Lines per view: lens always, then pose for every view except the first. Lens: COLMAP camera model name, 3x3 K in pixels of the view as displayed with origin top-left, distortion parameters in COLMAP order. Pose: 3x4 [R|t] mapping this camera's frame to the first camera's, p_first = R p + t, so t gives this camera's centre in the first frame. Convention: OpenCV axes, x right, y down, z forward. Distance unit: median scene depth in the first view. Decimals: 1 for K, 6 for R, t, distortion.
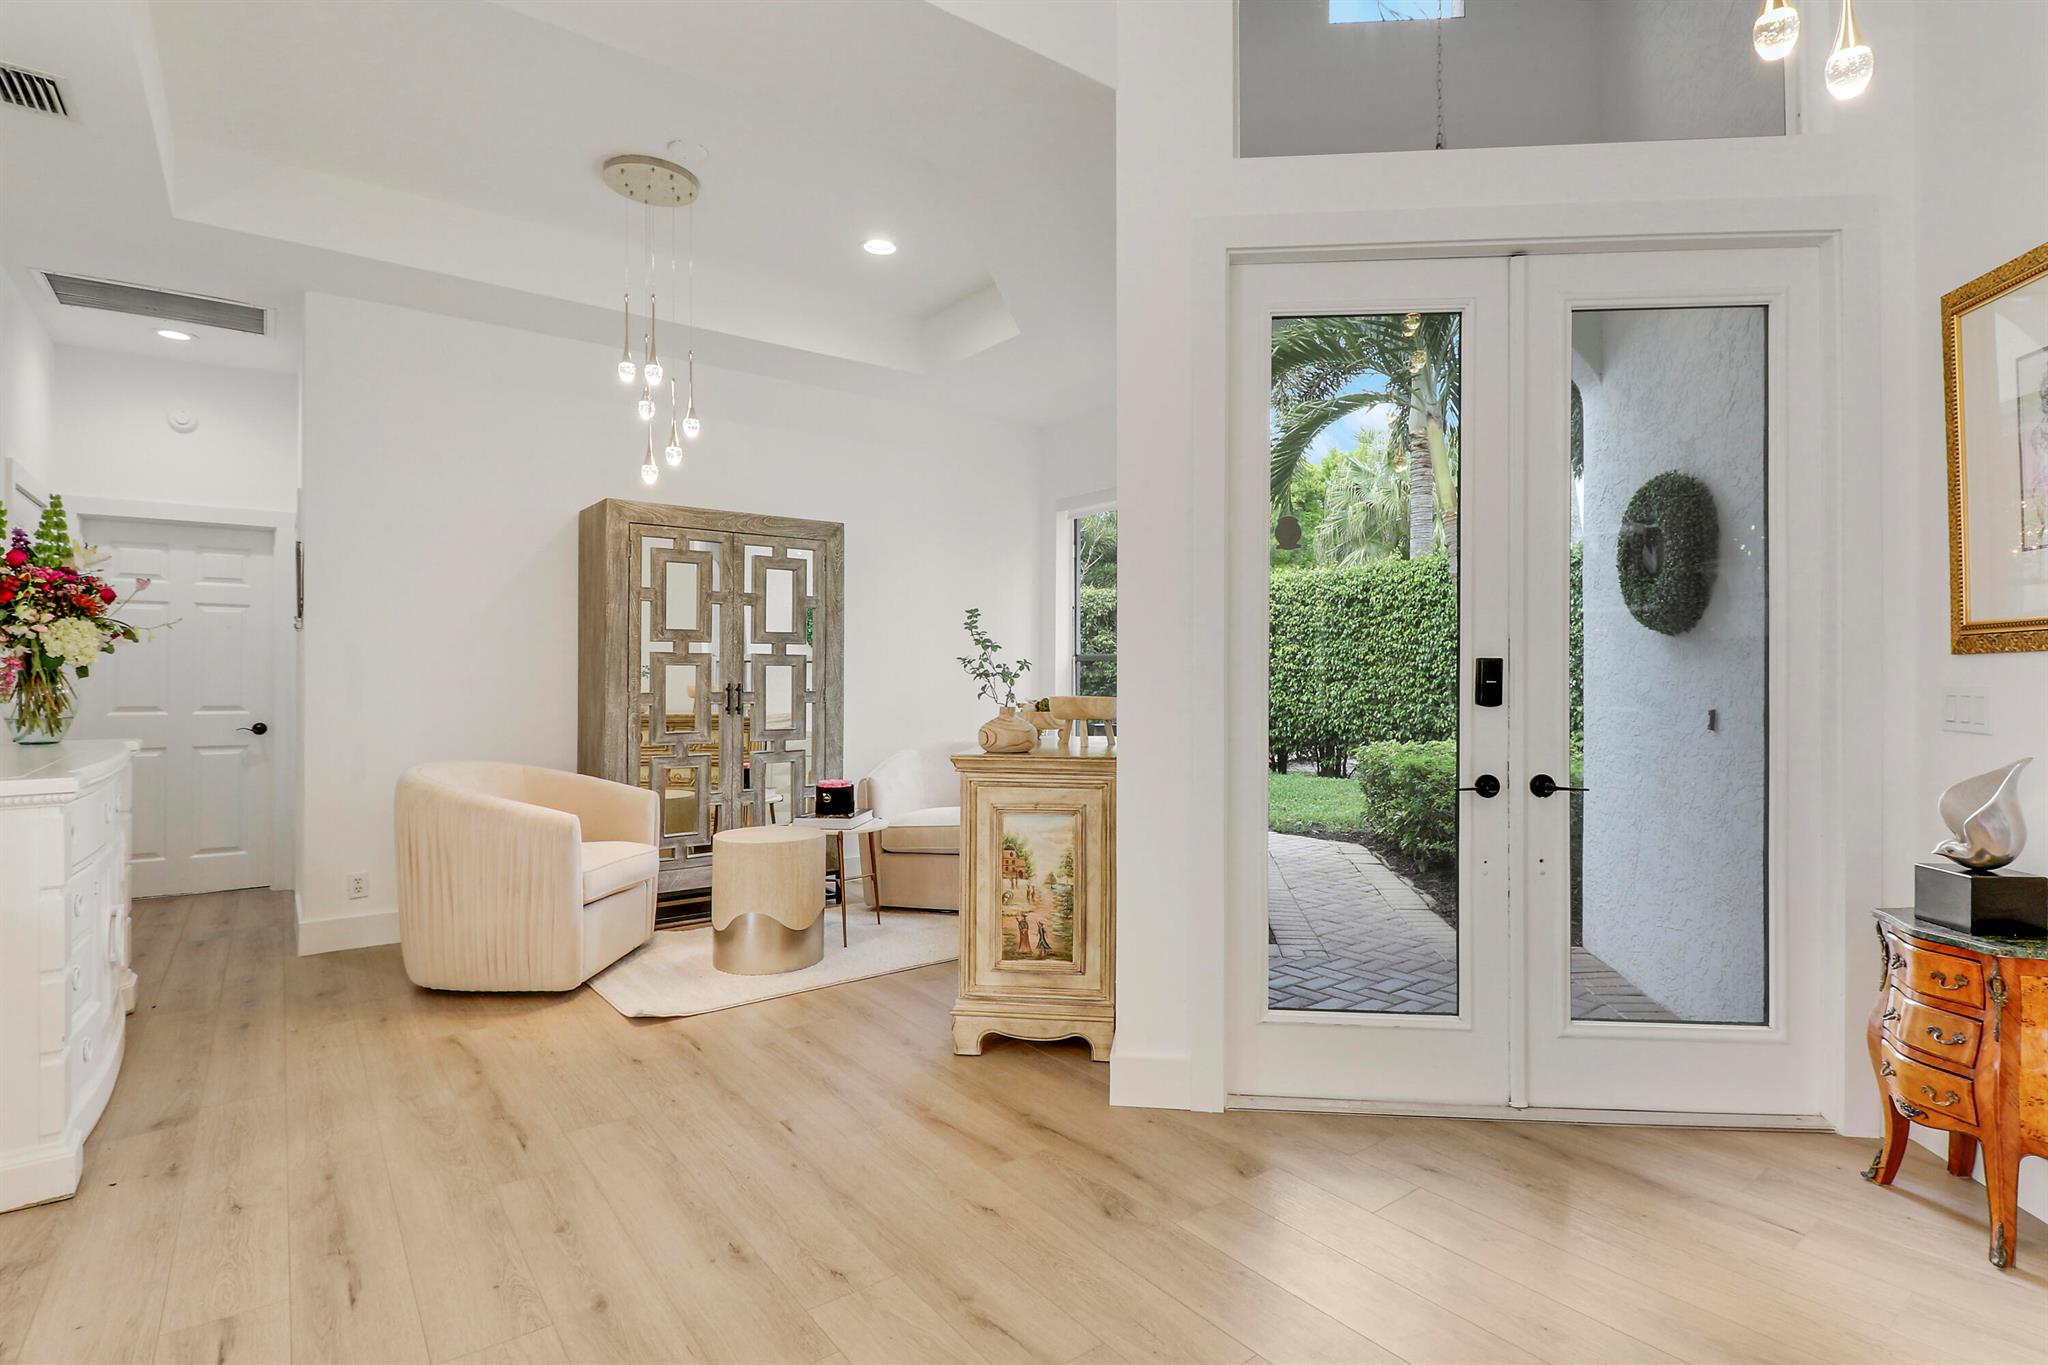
lens RADIAL K [[1040.3, 0, 1089.8], [0, 1040.3, 678.0], [0, 0, 1]] dist [-0.004080, -0.001254]
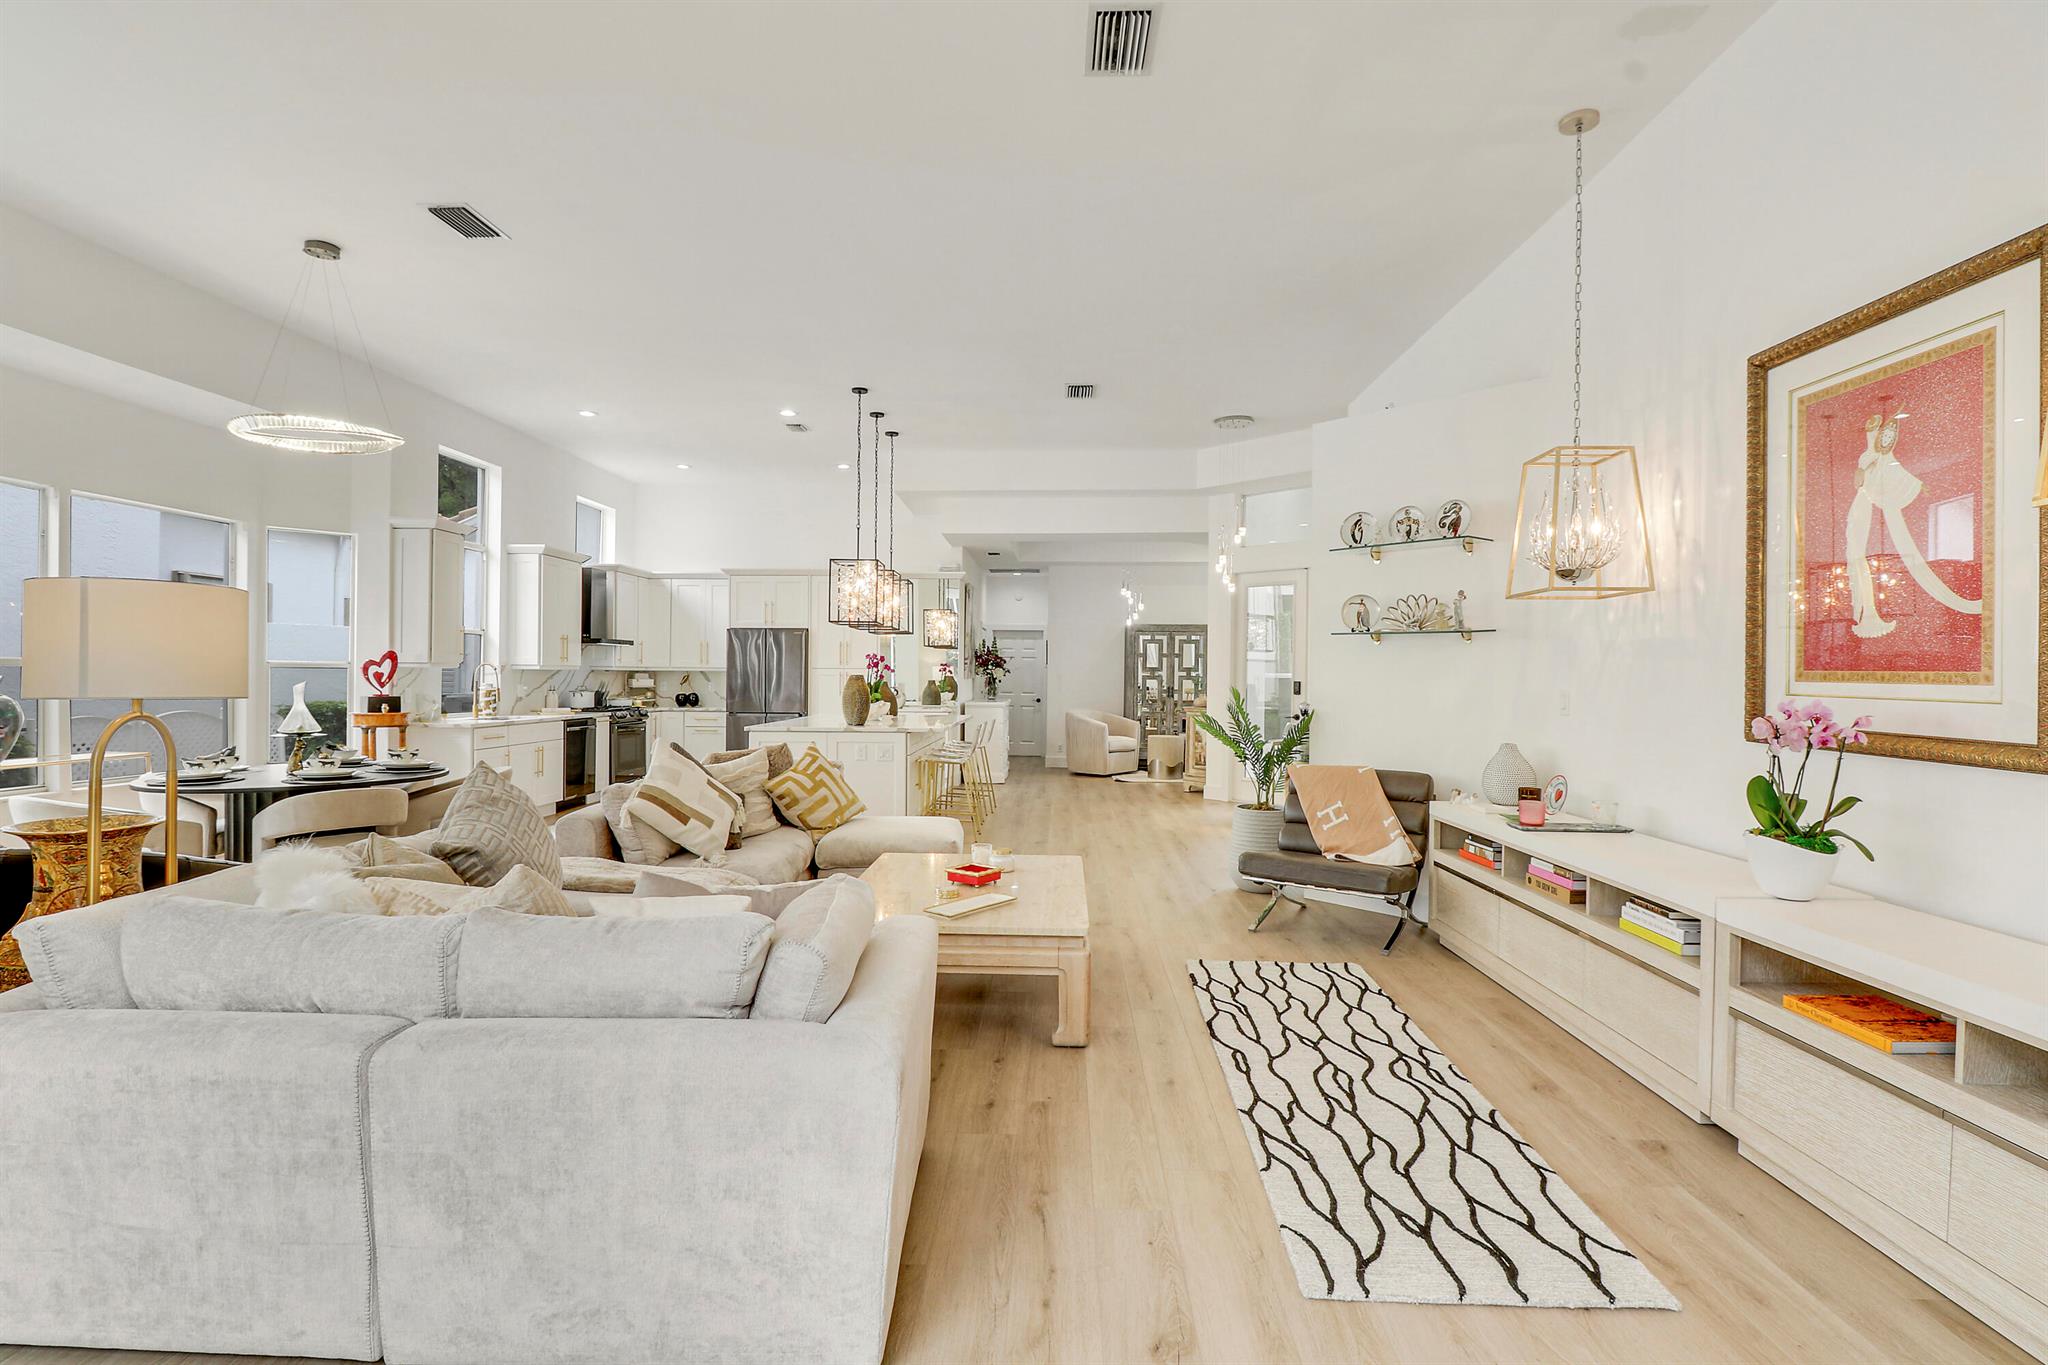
lens RADIAL K [[980.6, 0, 1029.1], [0, 980.6, 676.0], [0, 0, 1]] dist [-0.002904, -0.000739]
pose [[0.765440, 0.004046, -0.643495, 1.083288], [-0.007457, 0.999969, -0.002583, -0.012976], [0.643464, 0.006775, 0.765446, -1.280161]]
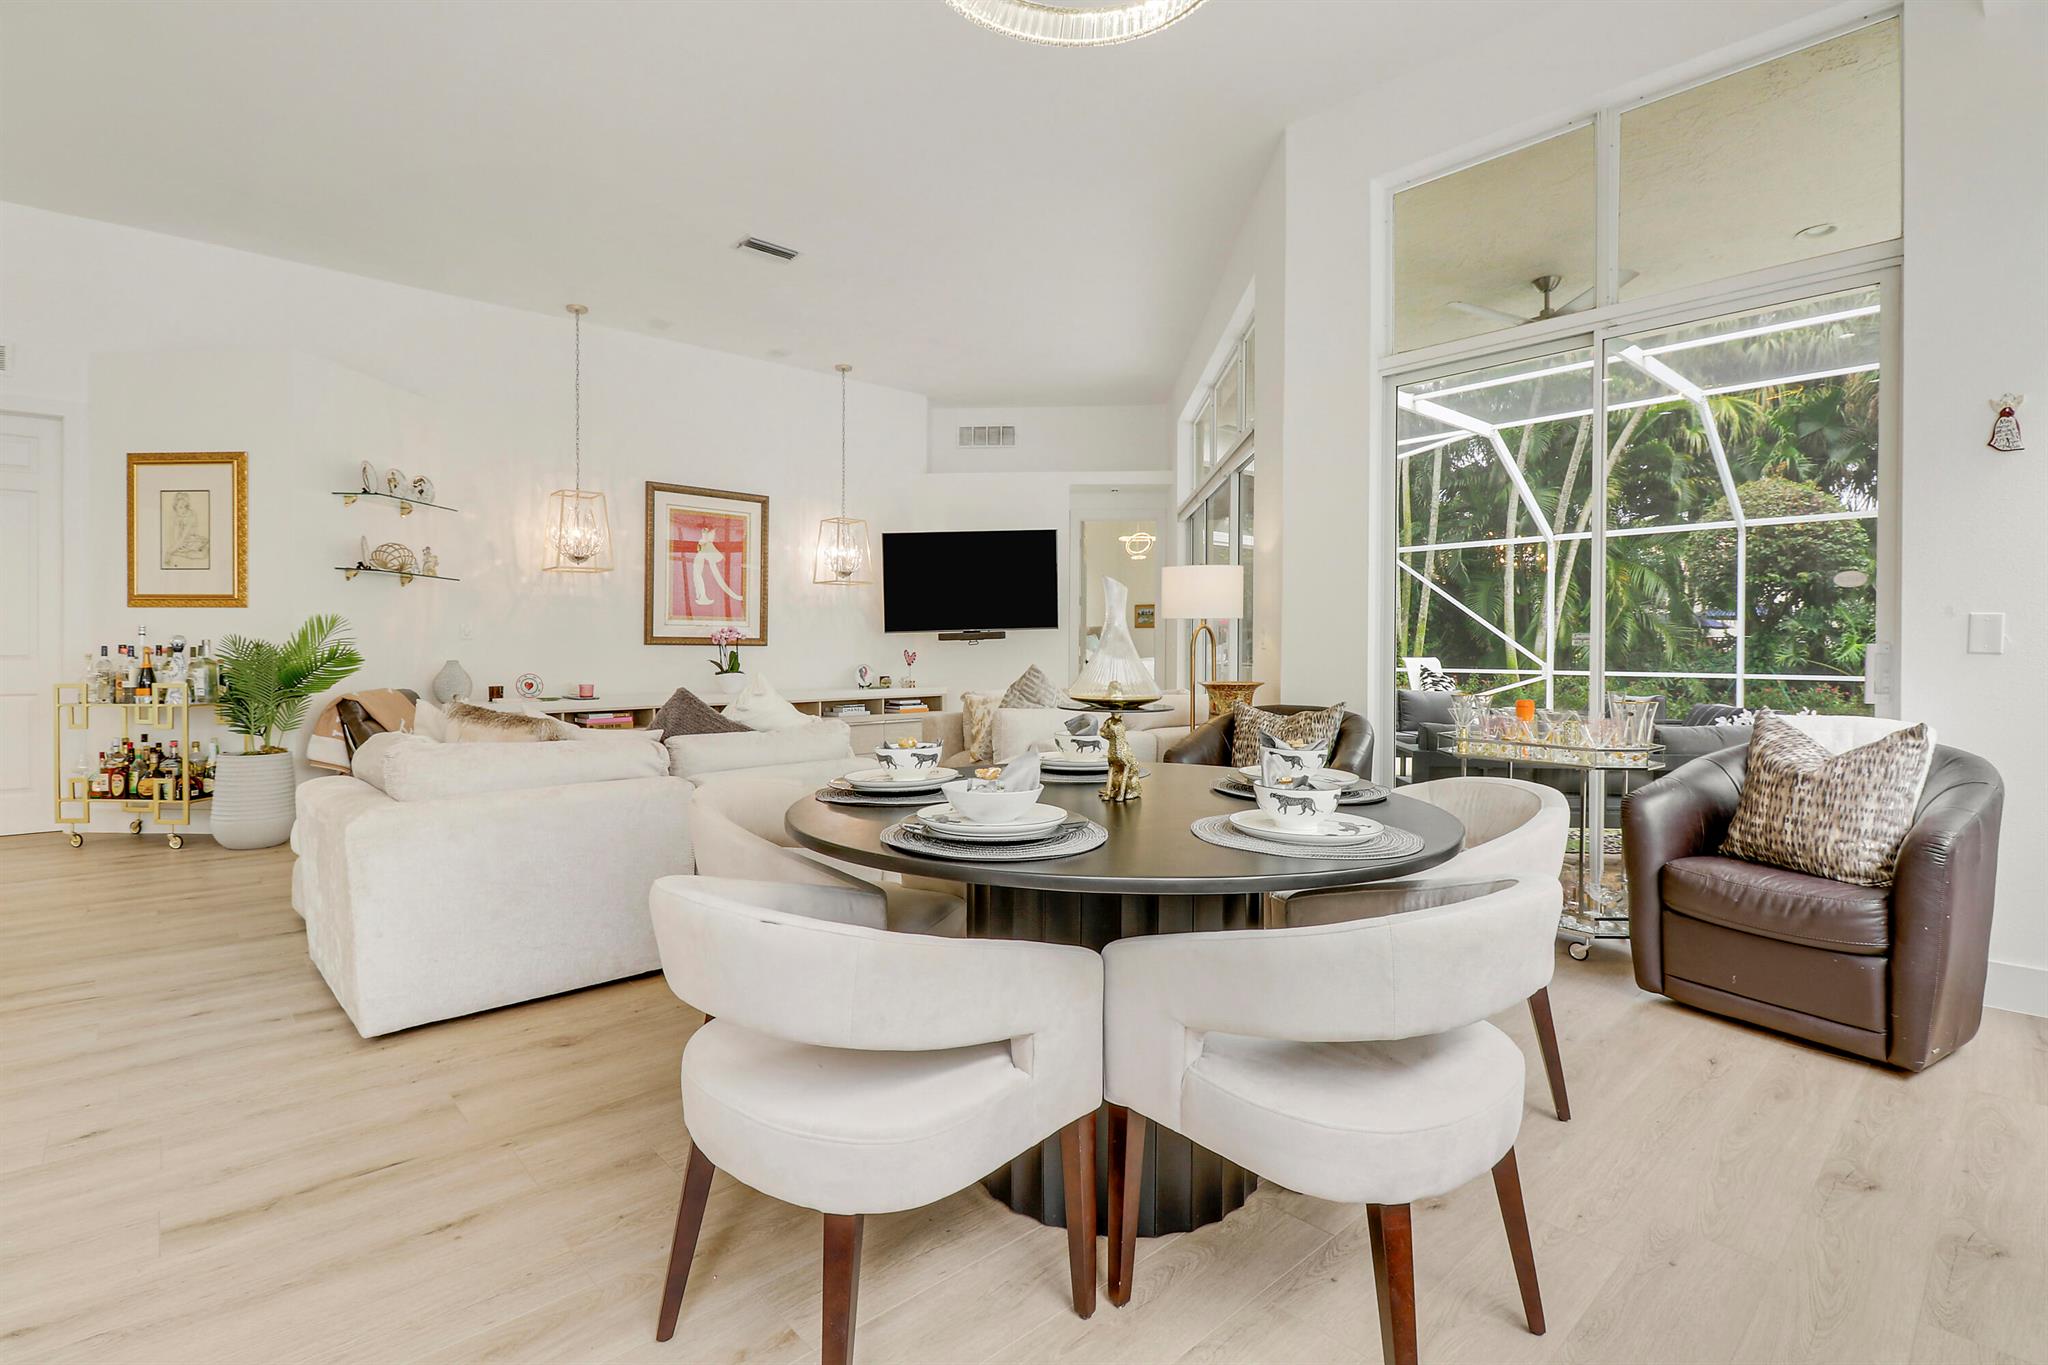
lens RADIAL K [[967.3, 0, 1028.0], [0, 967.3, 645.9], [0, 0, 1]] dist [-0.012052, -0.000421]
pose [[-0.069247, 0.001327, 0.997599, -0.610575], [0.005102, 0.999987, -0.000976, 0.034740], [-0.997587, 0.005022, -0.069252, -0.946554]]
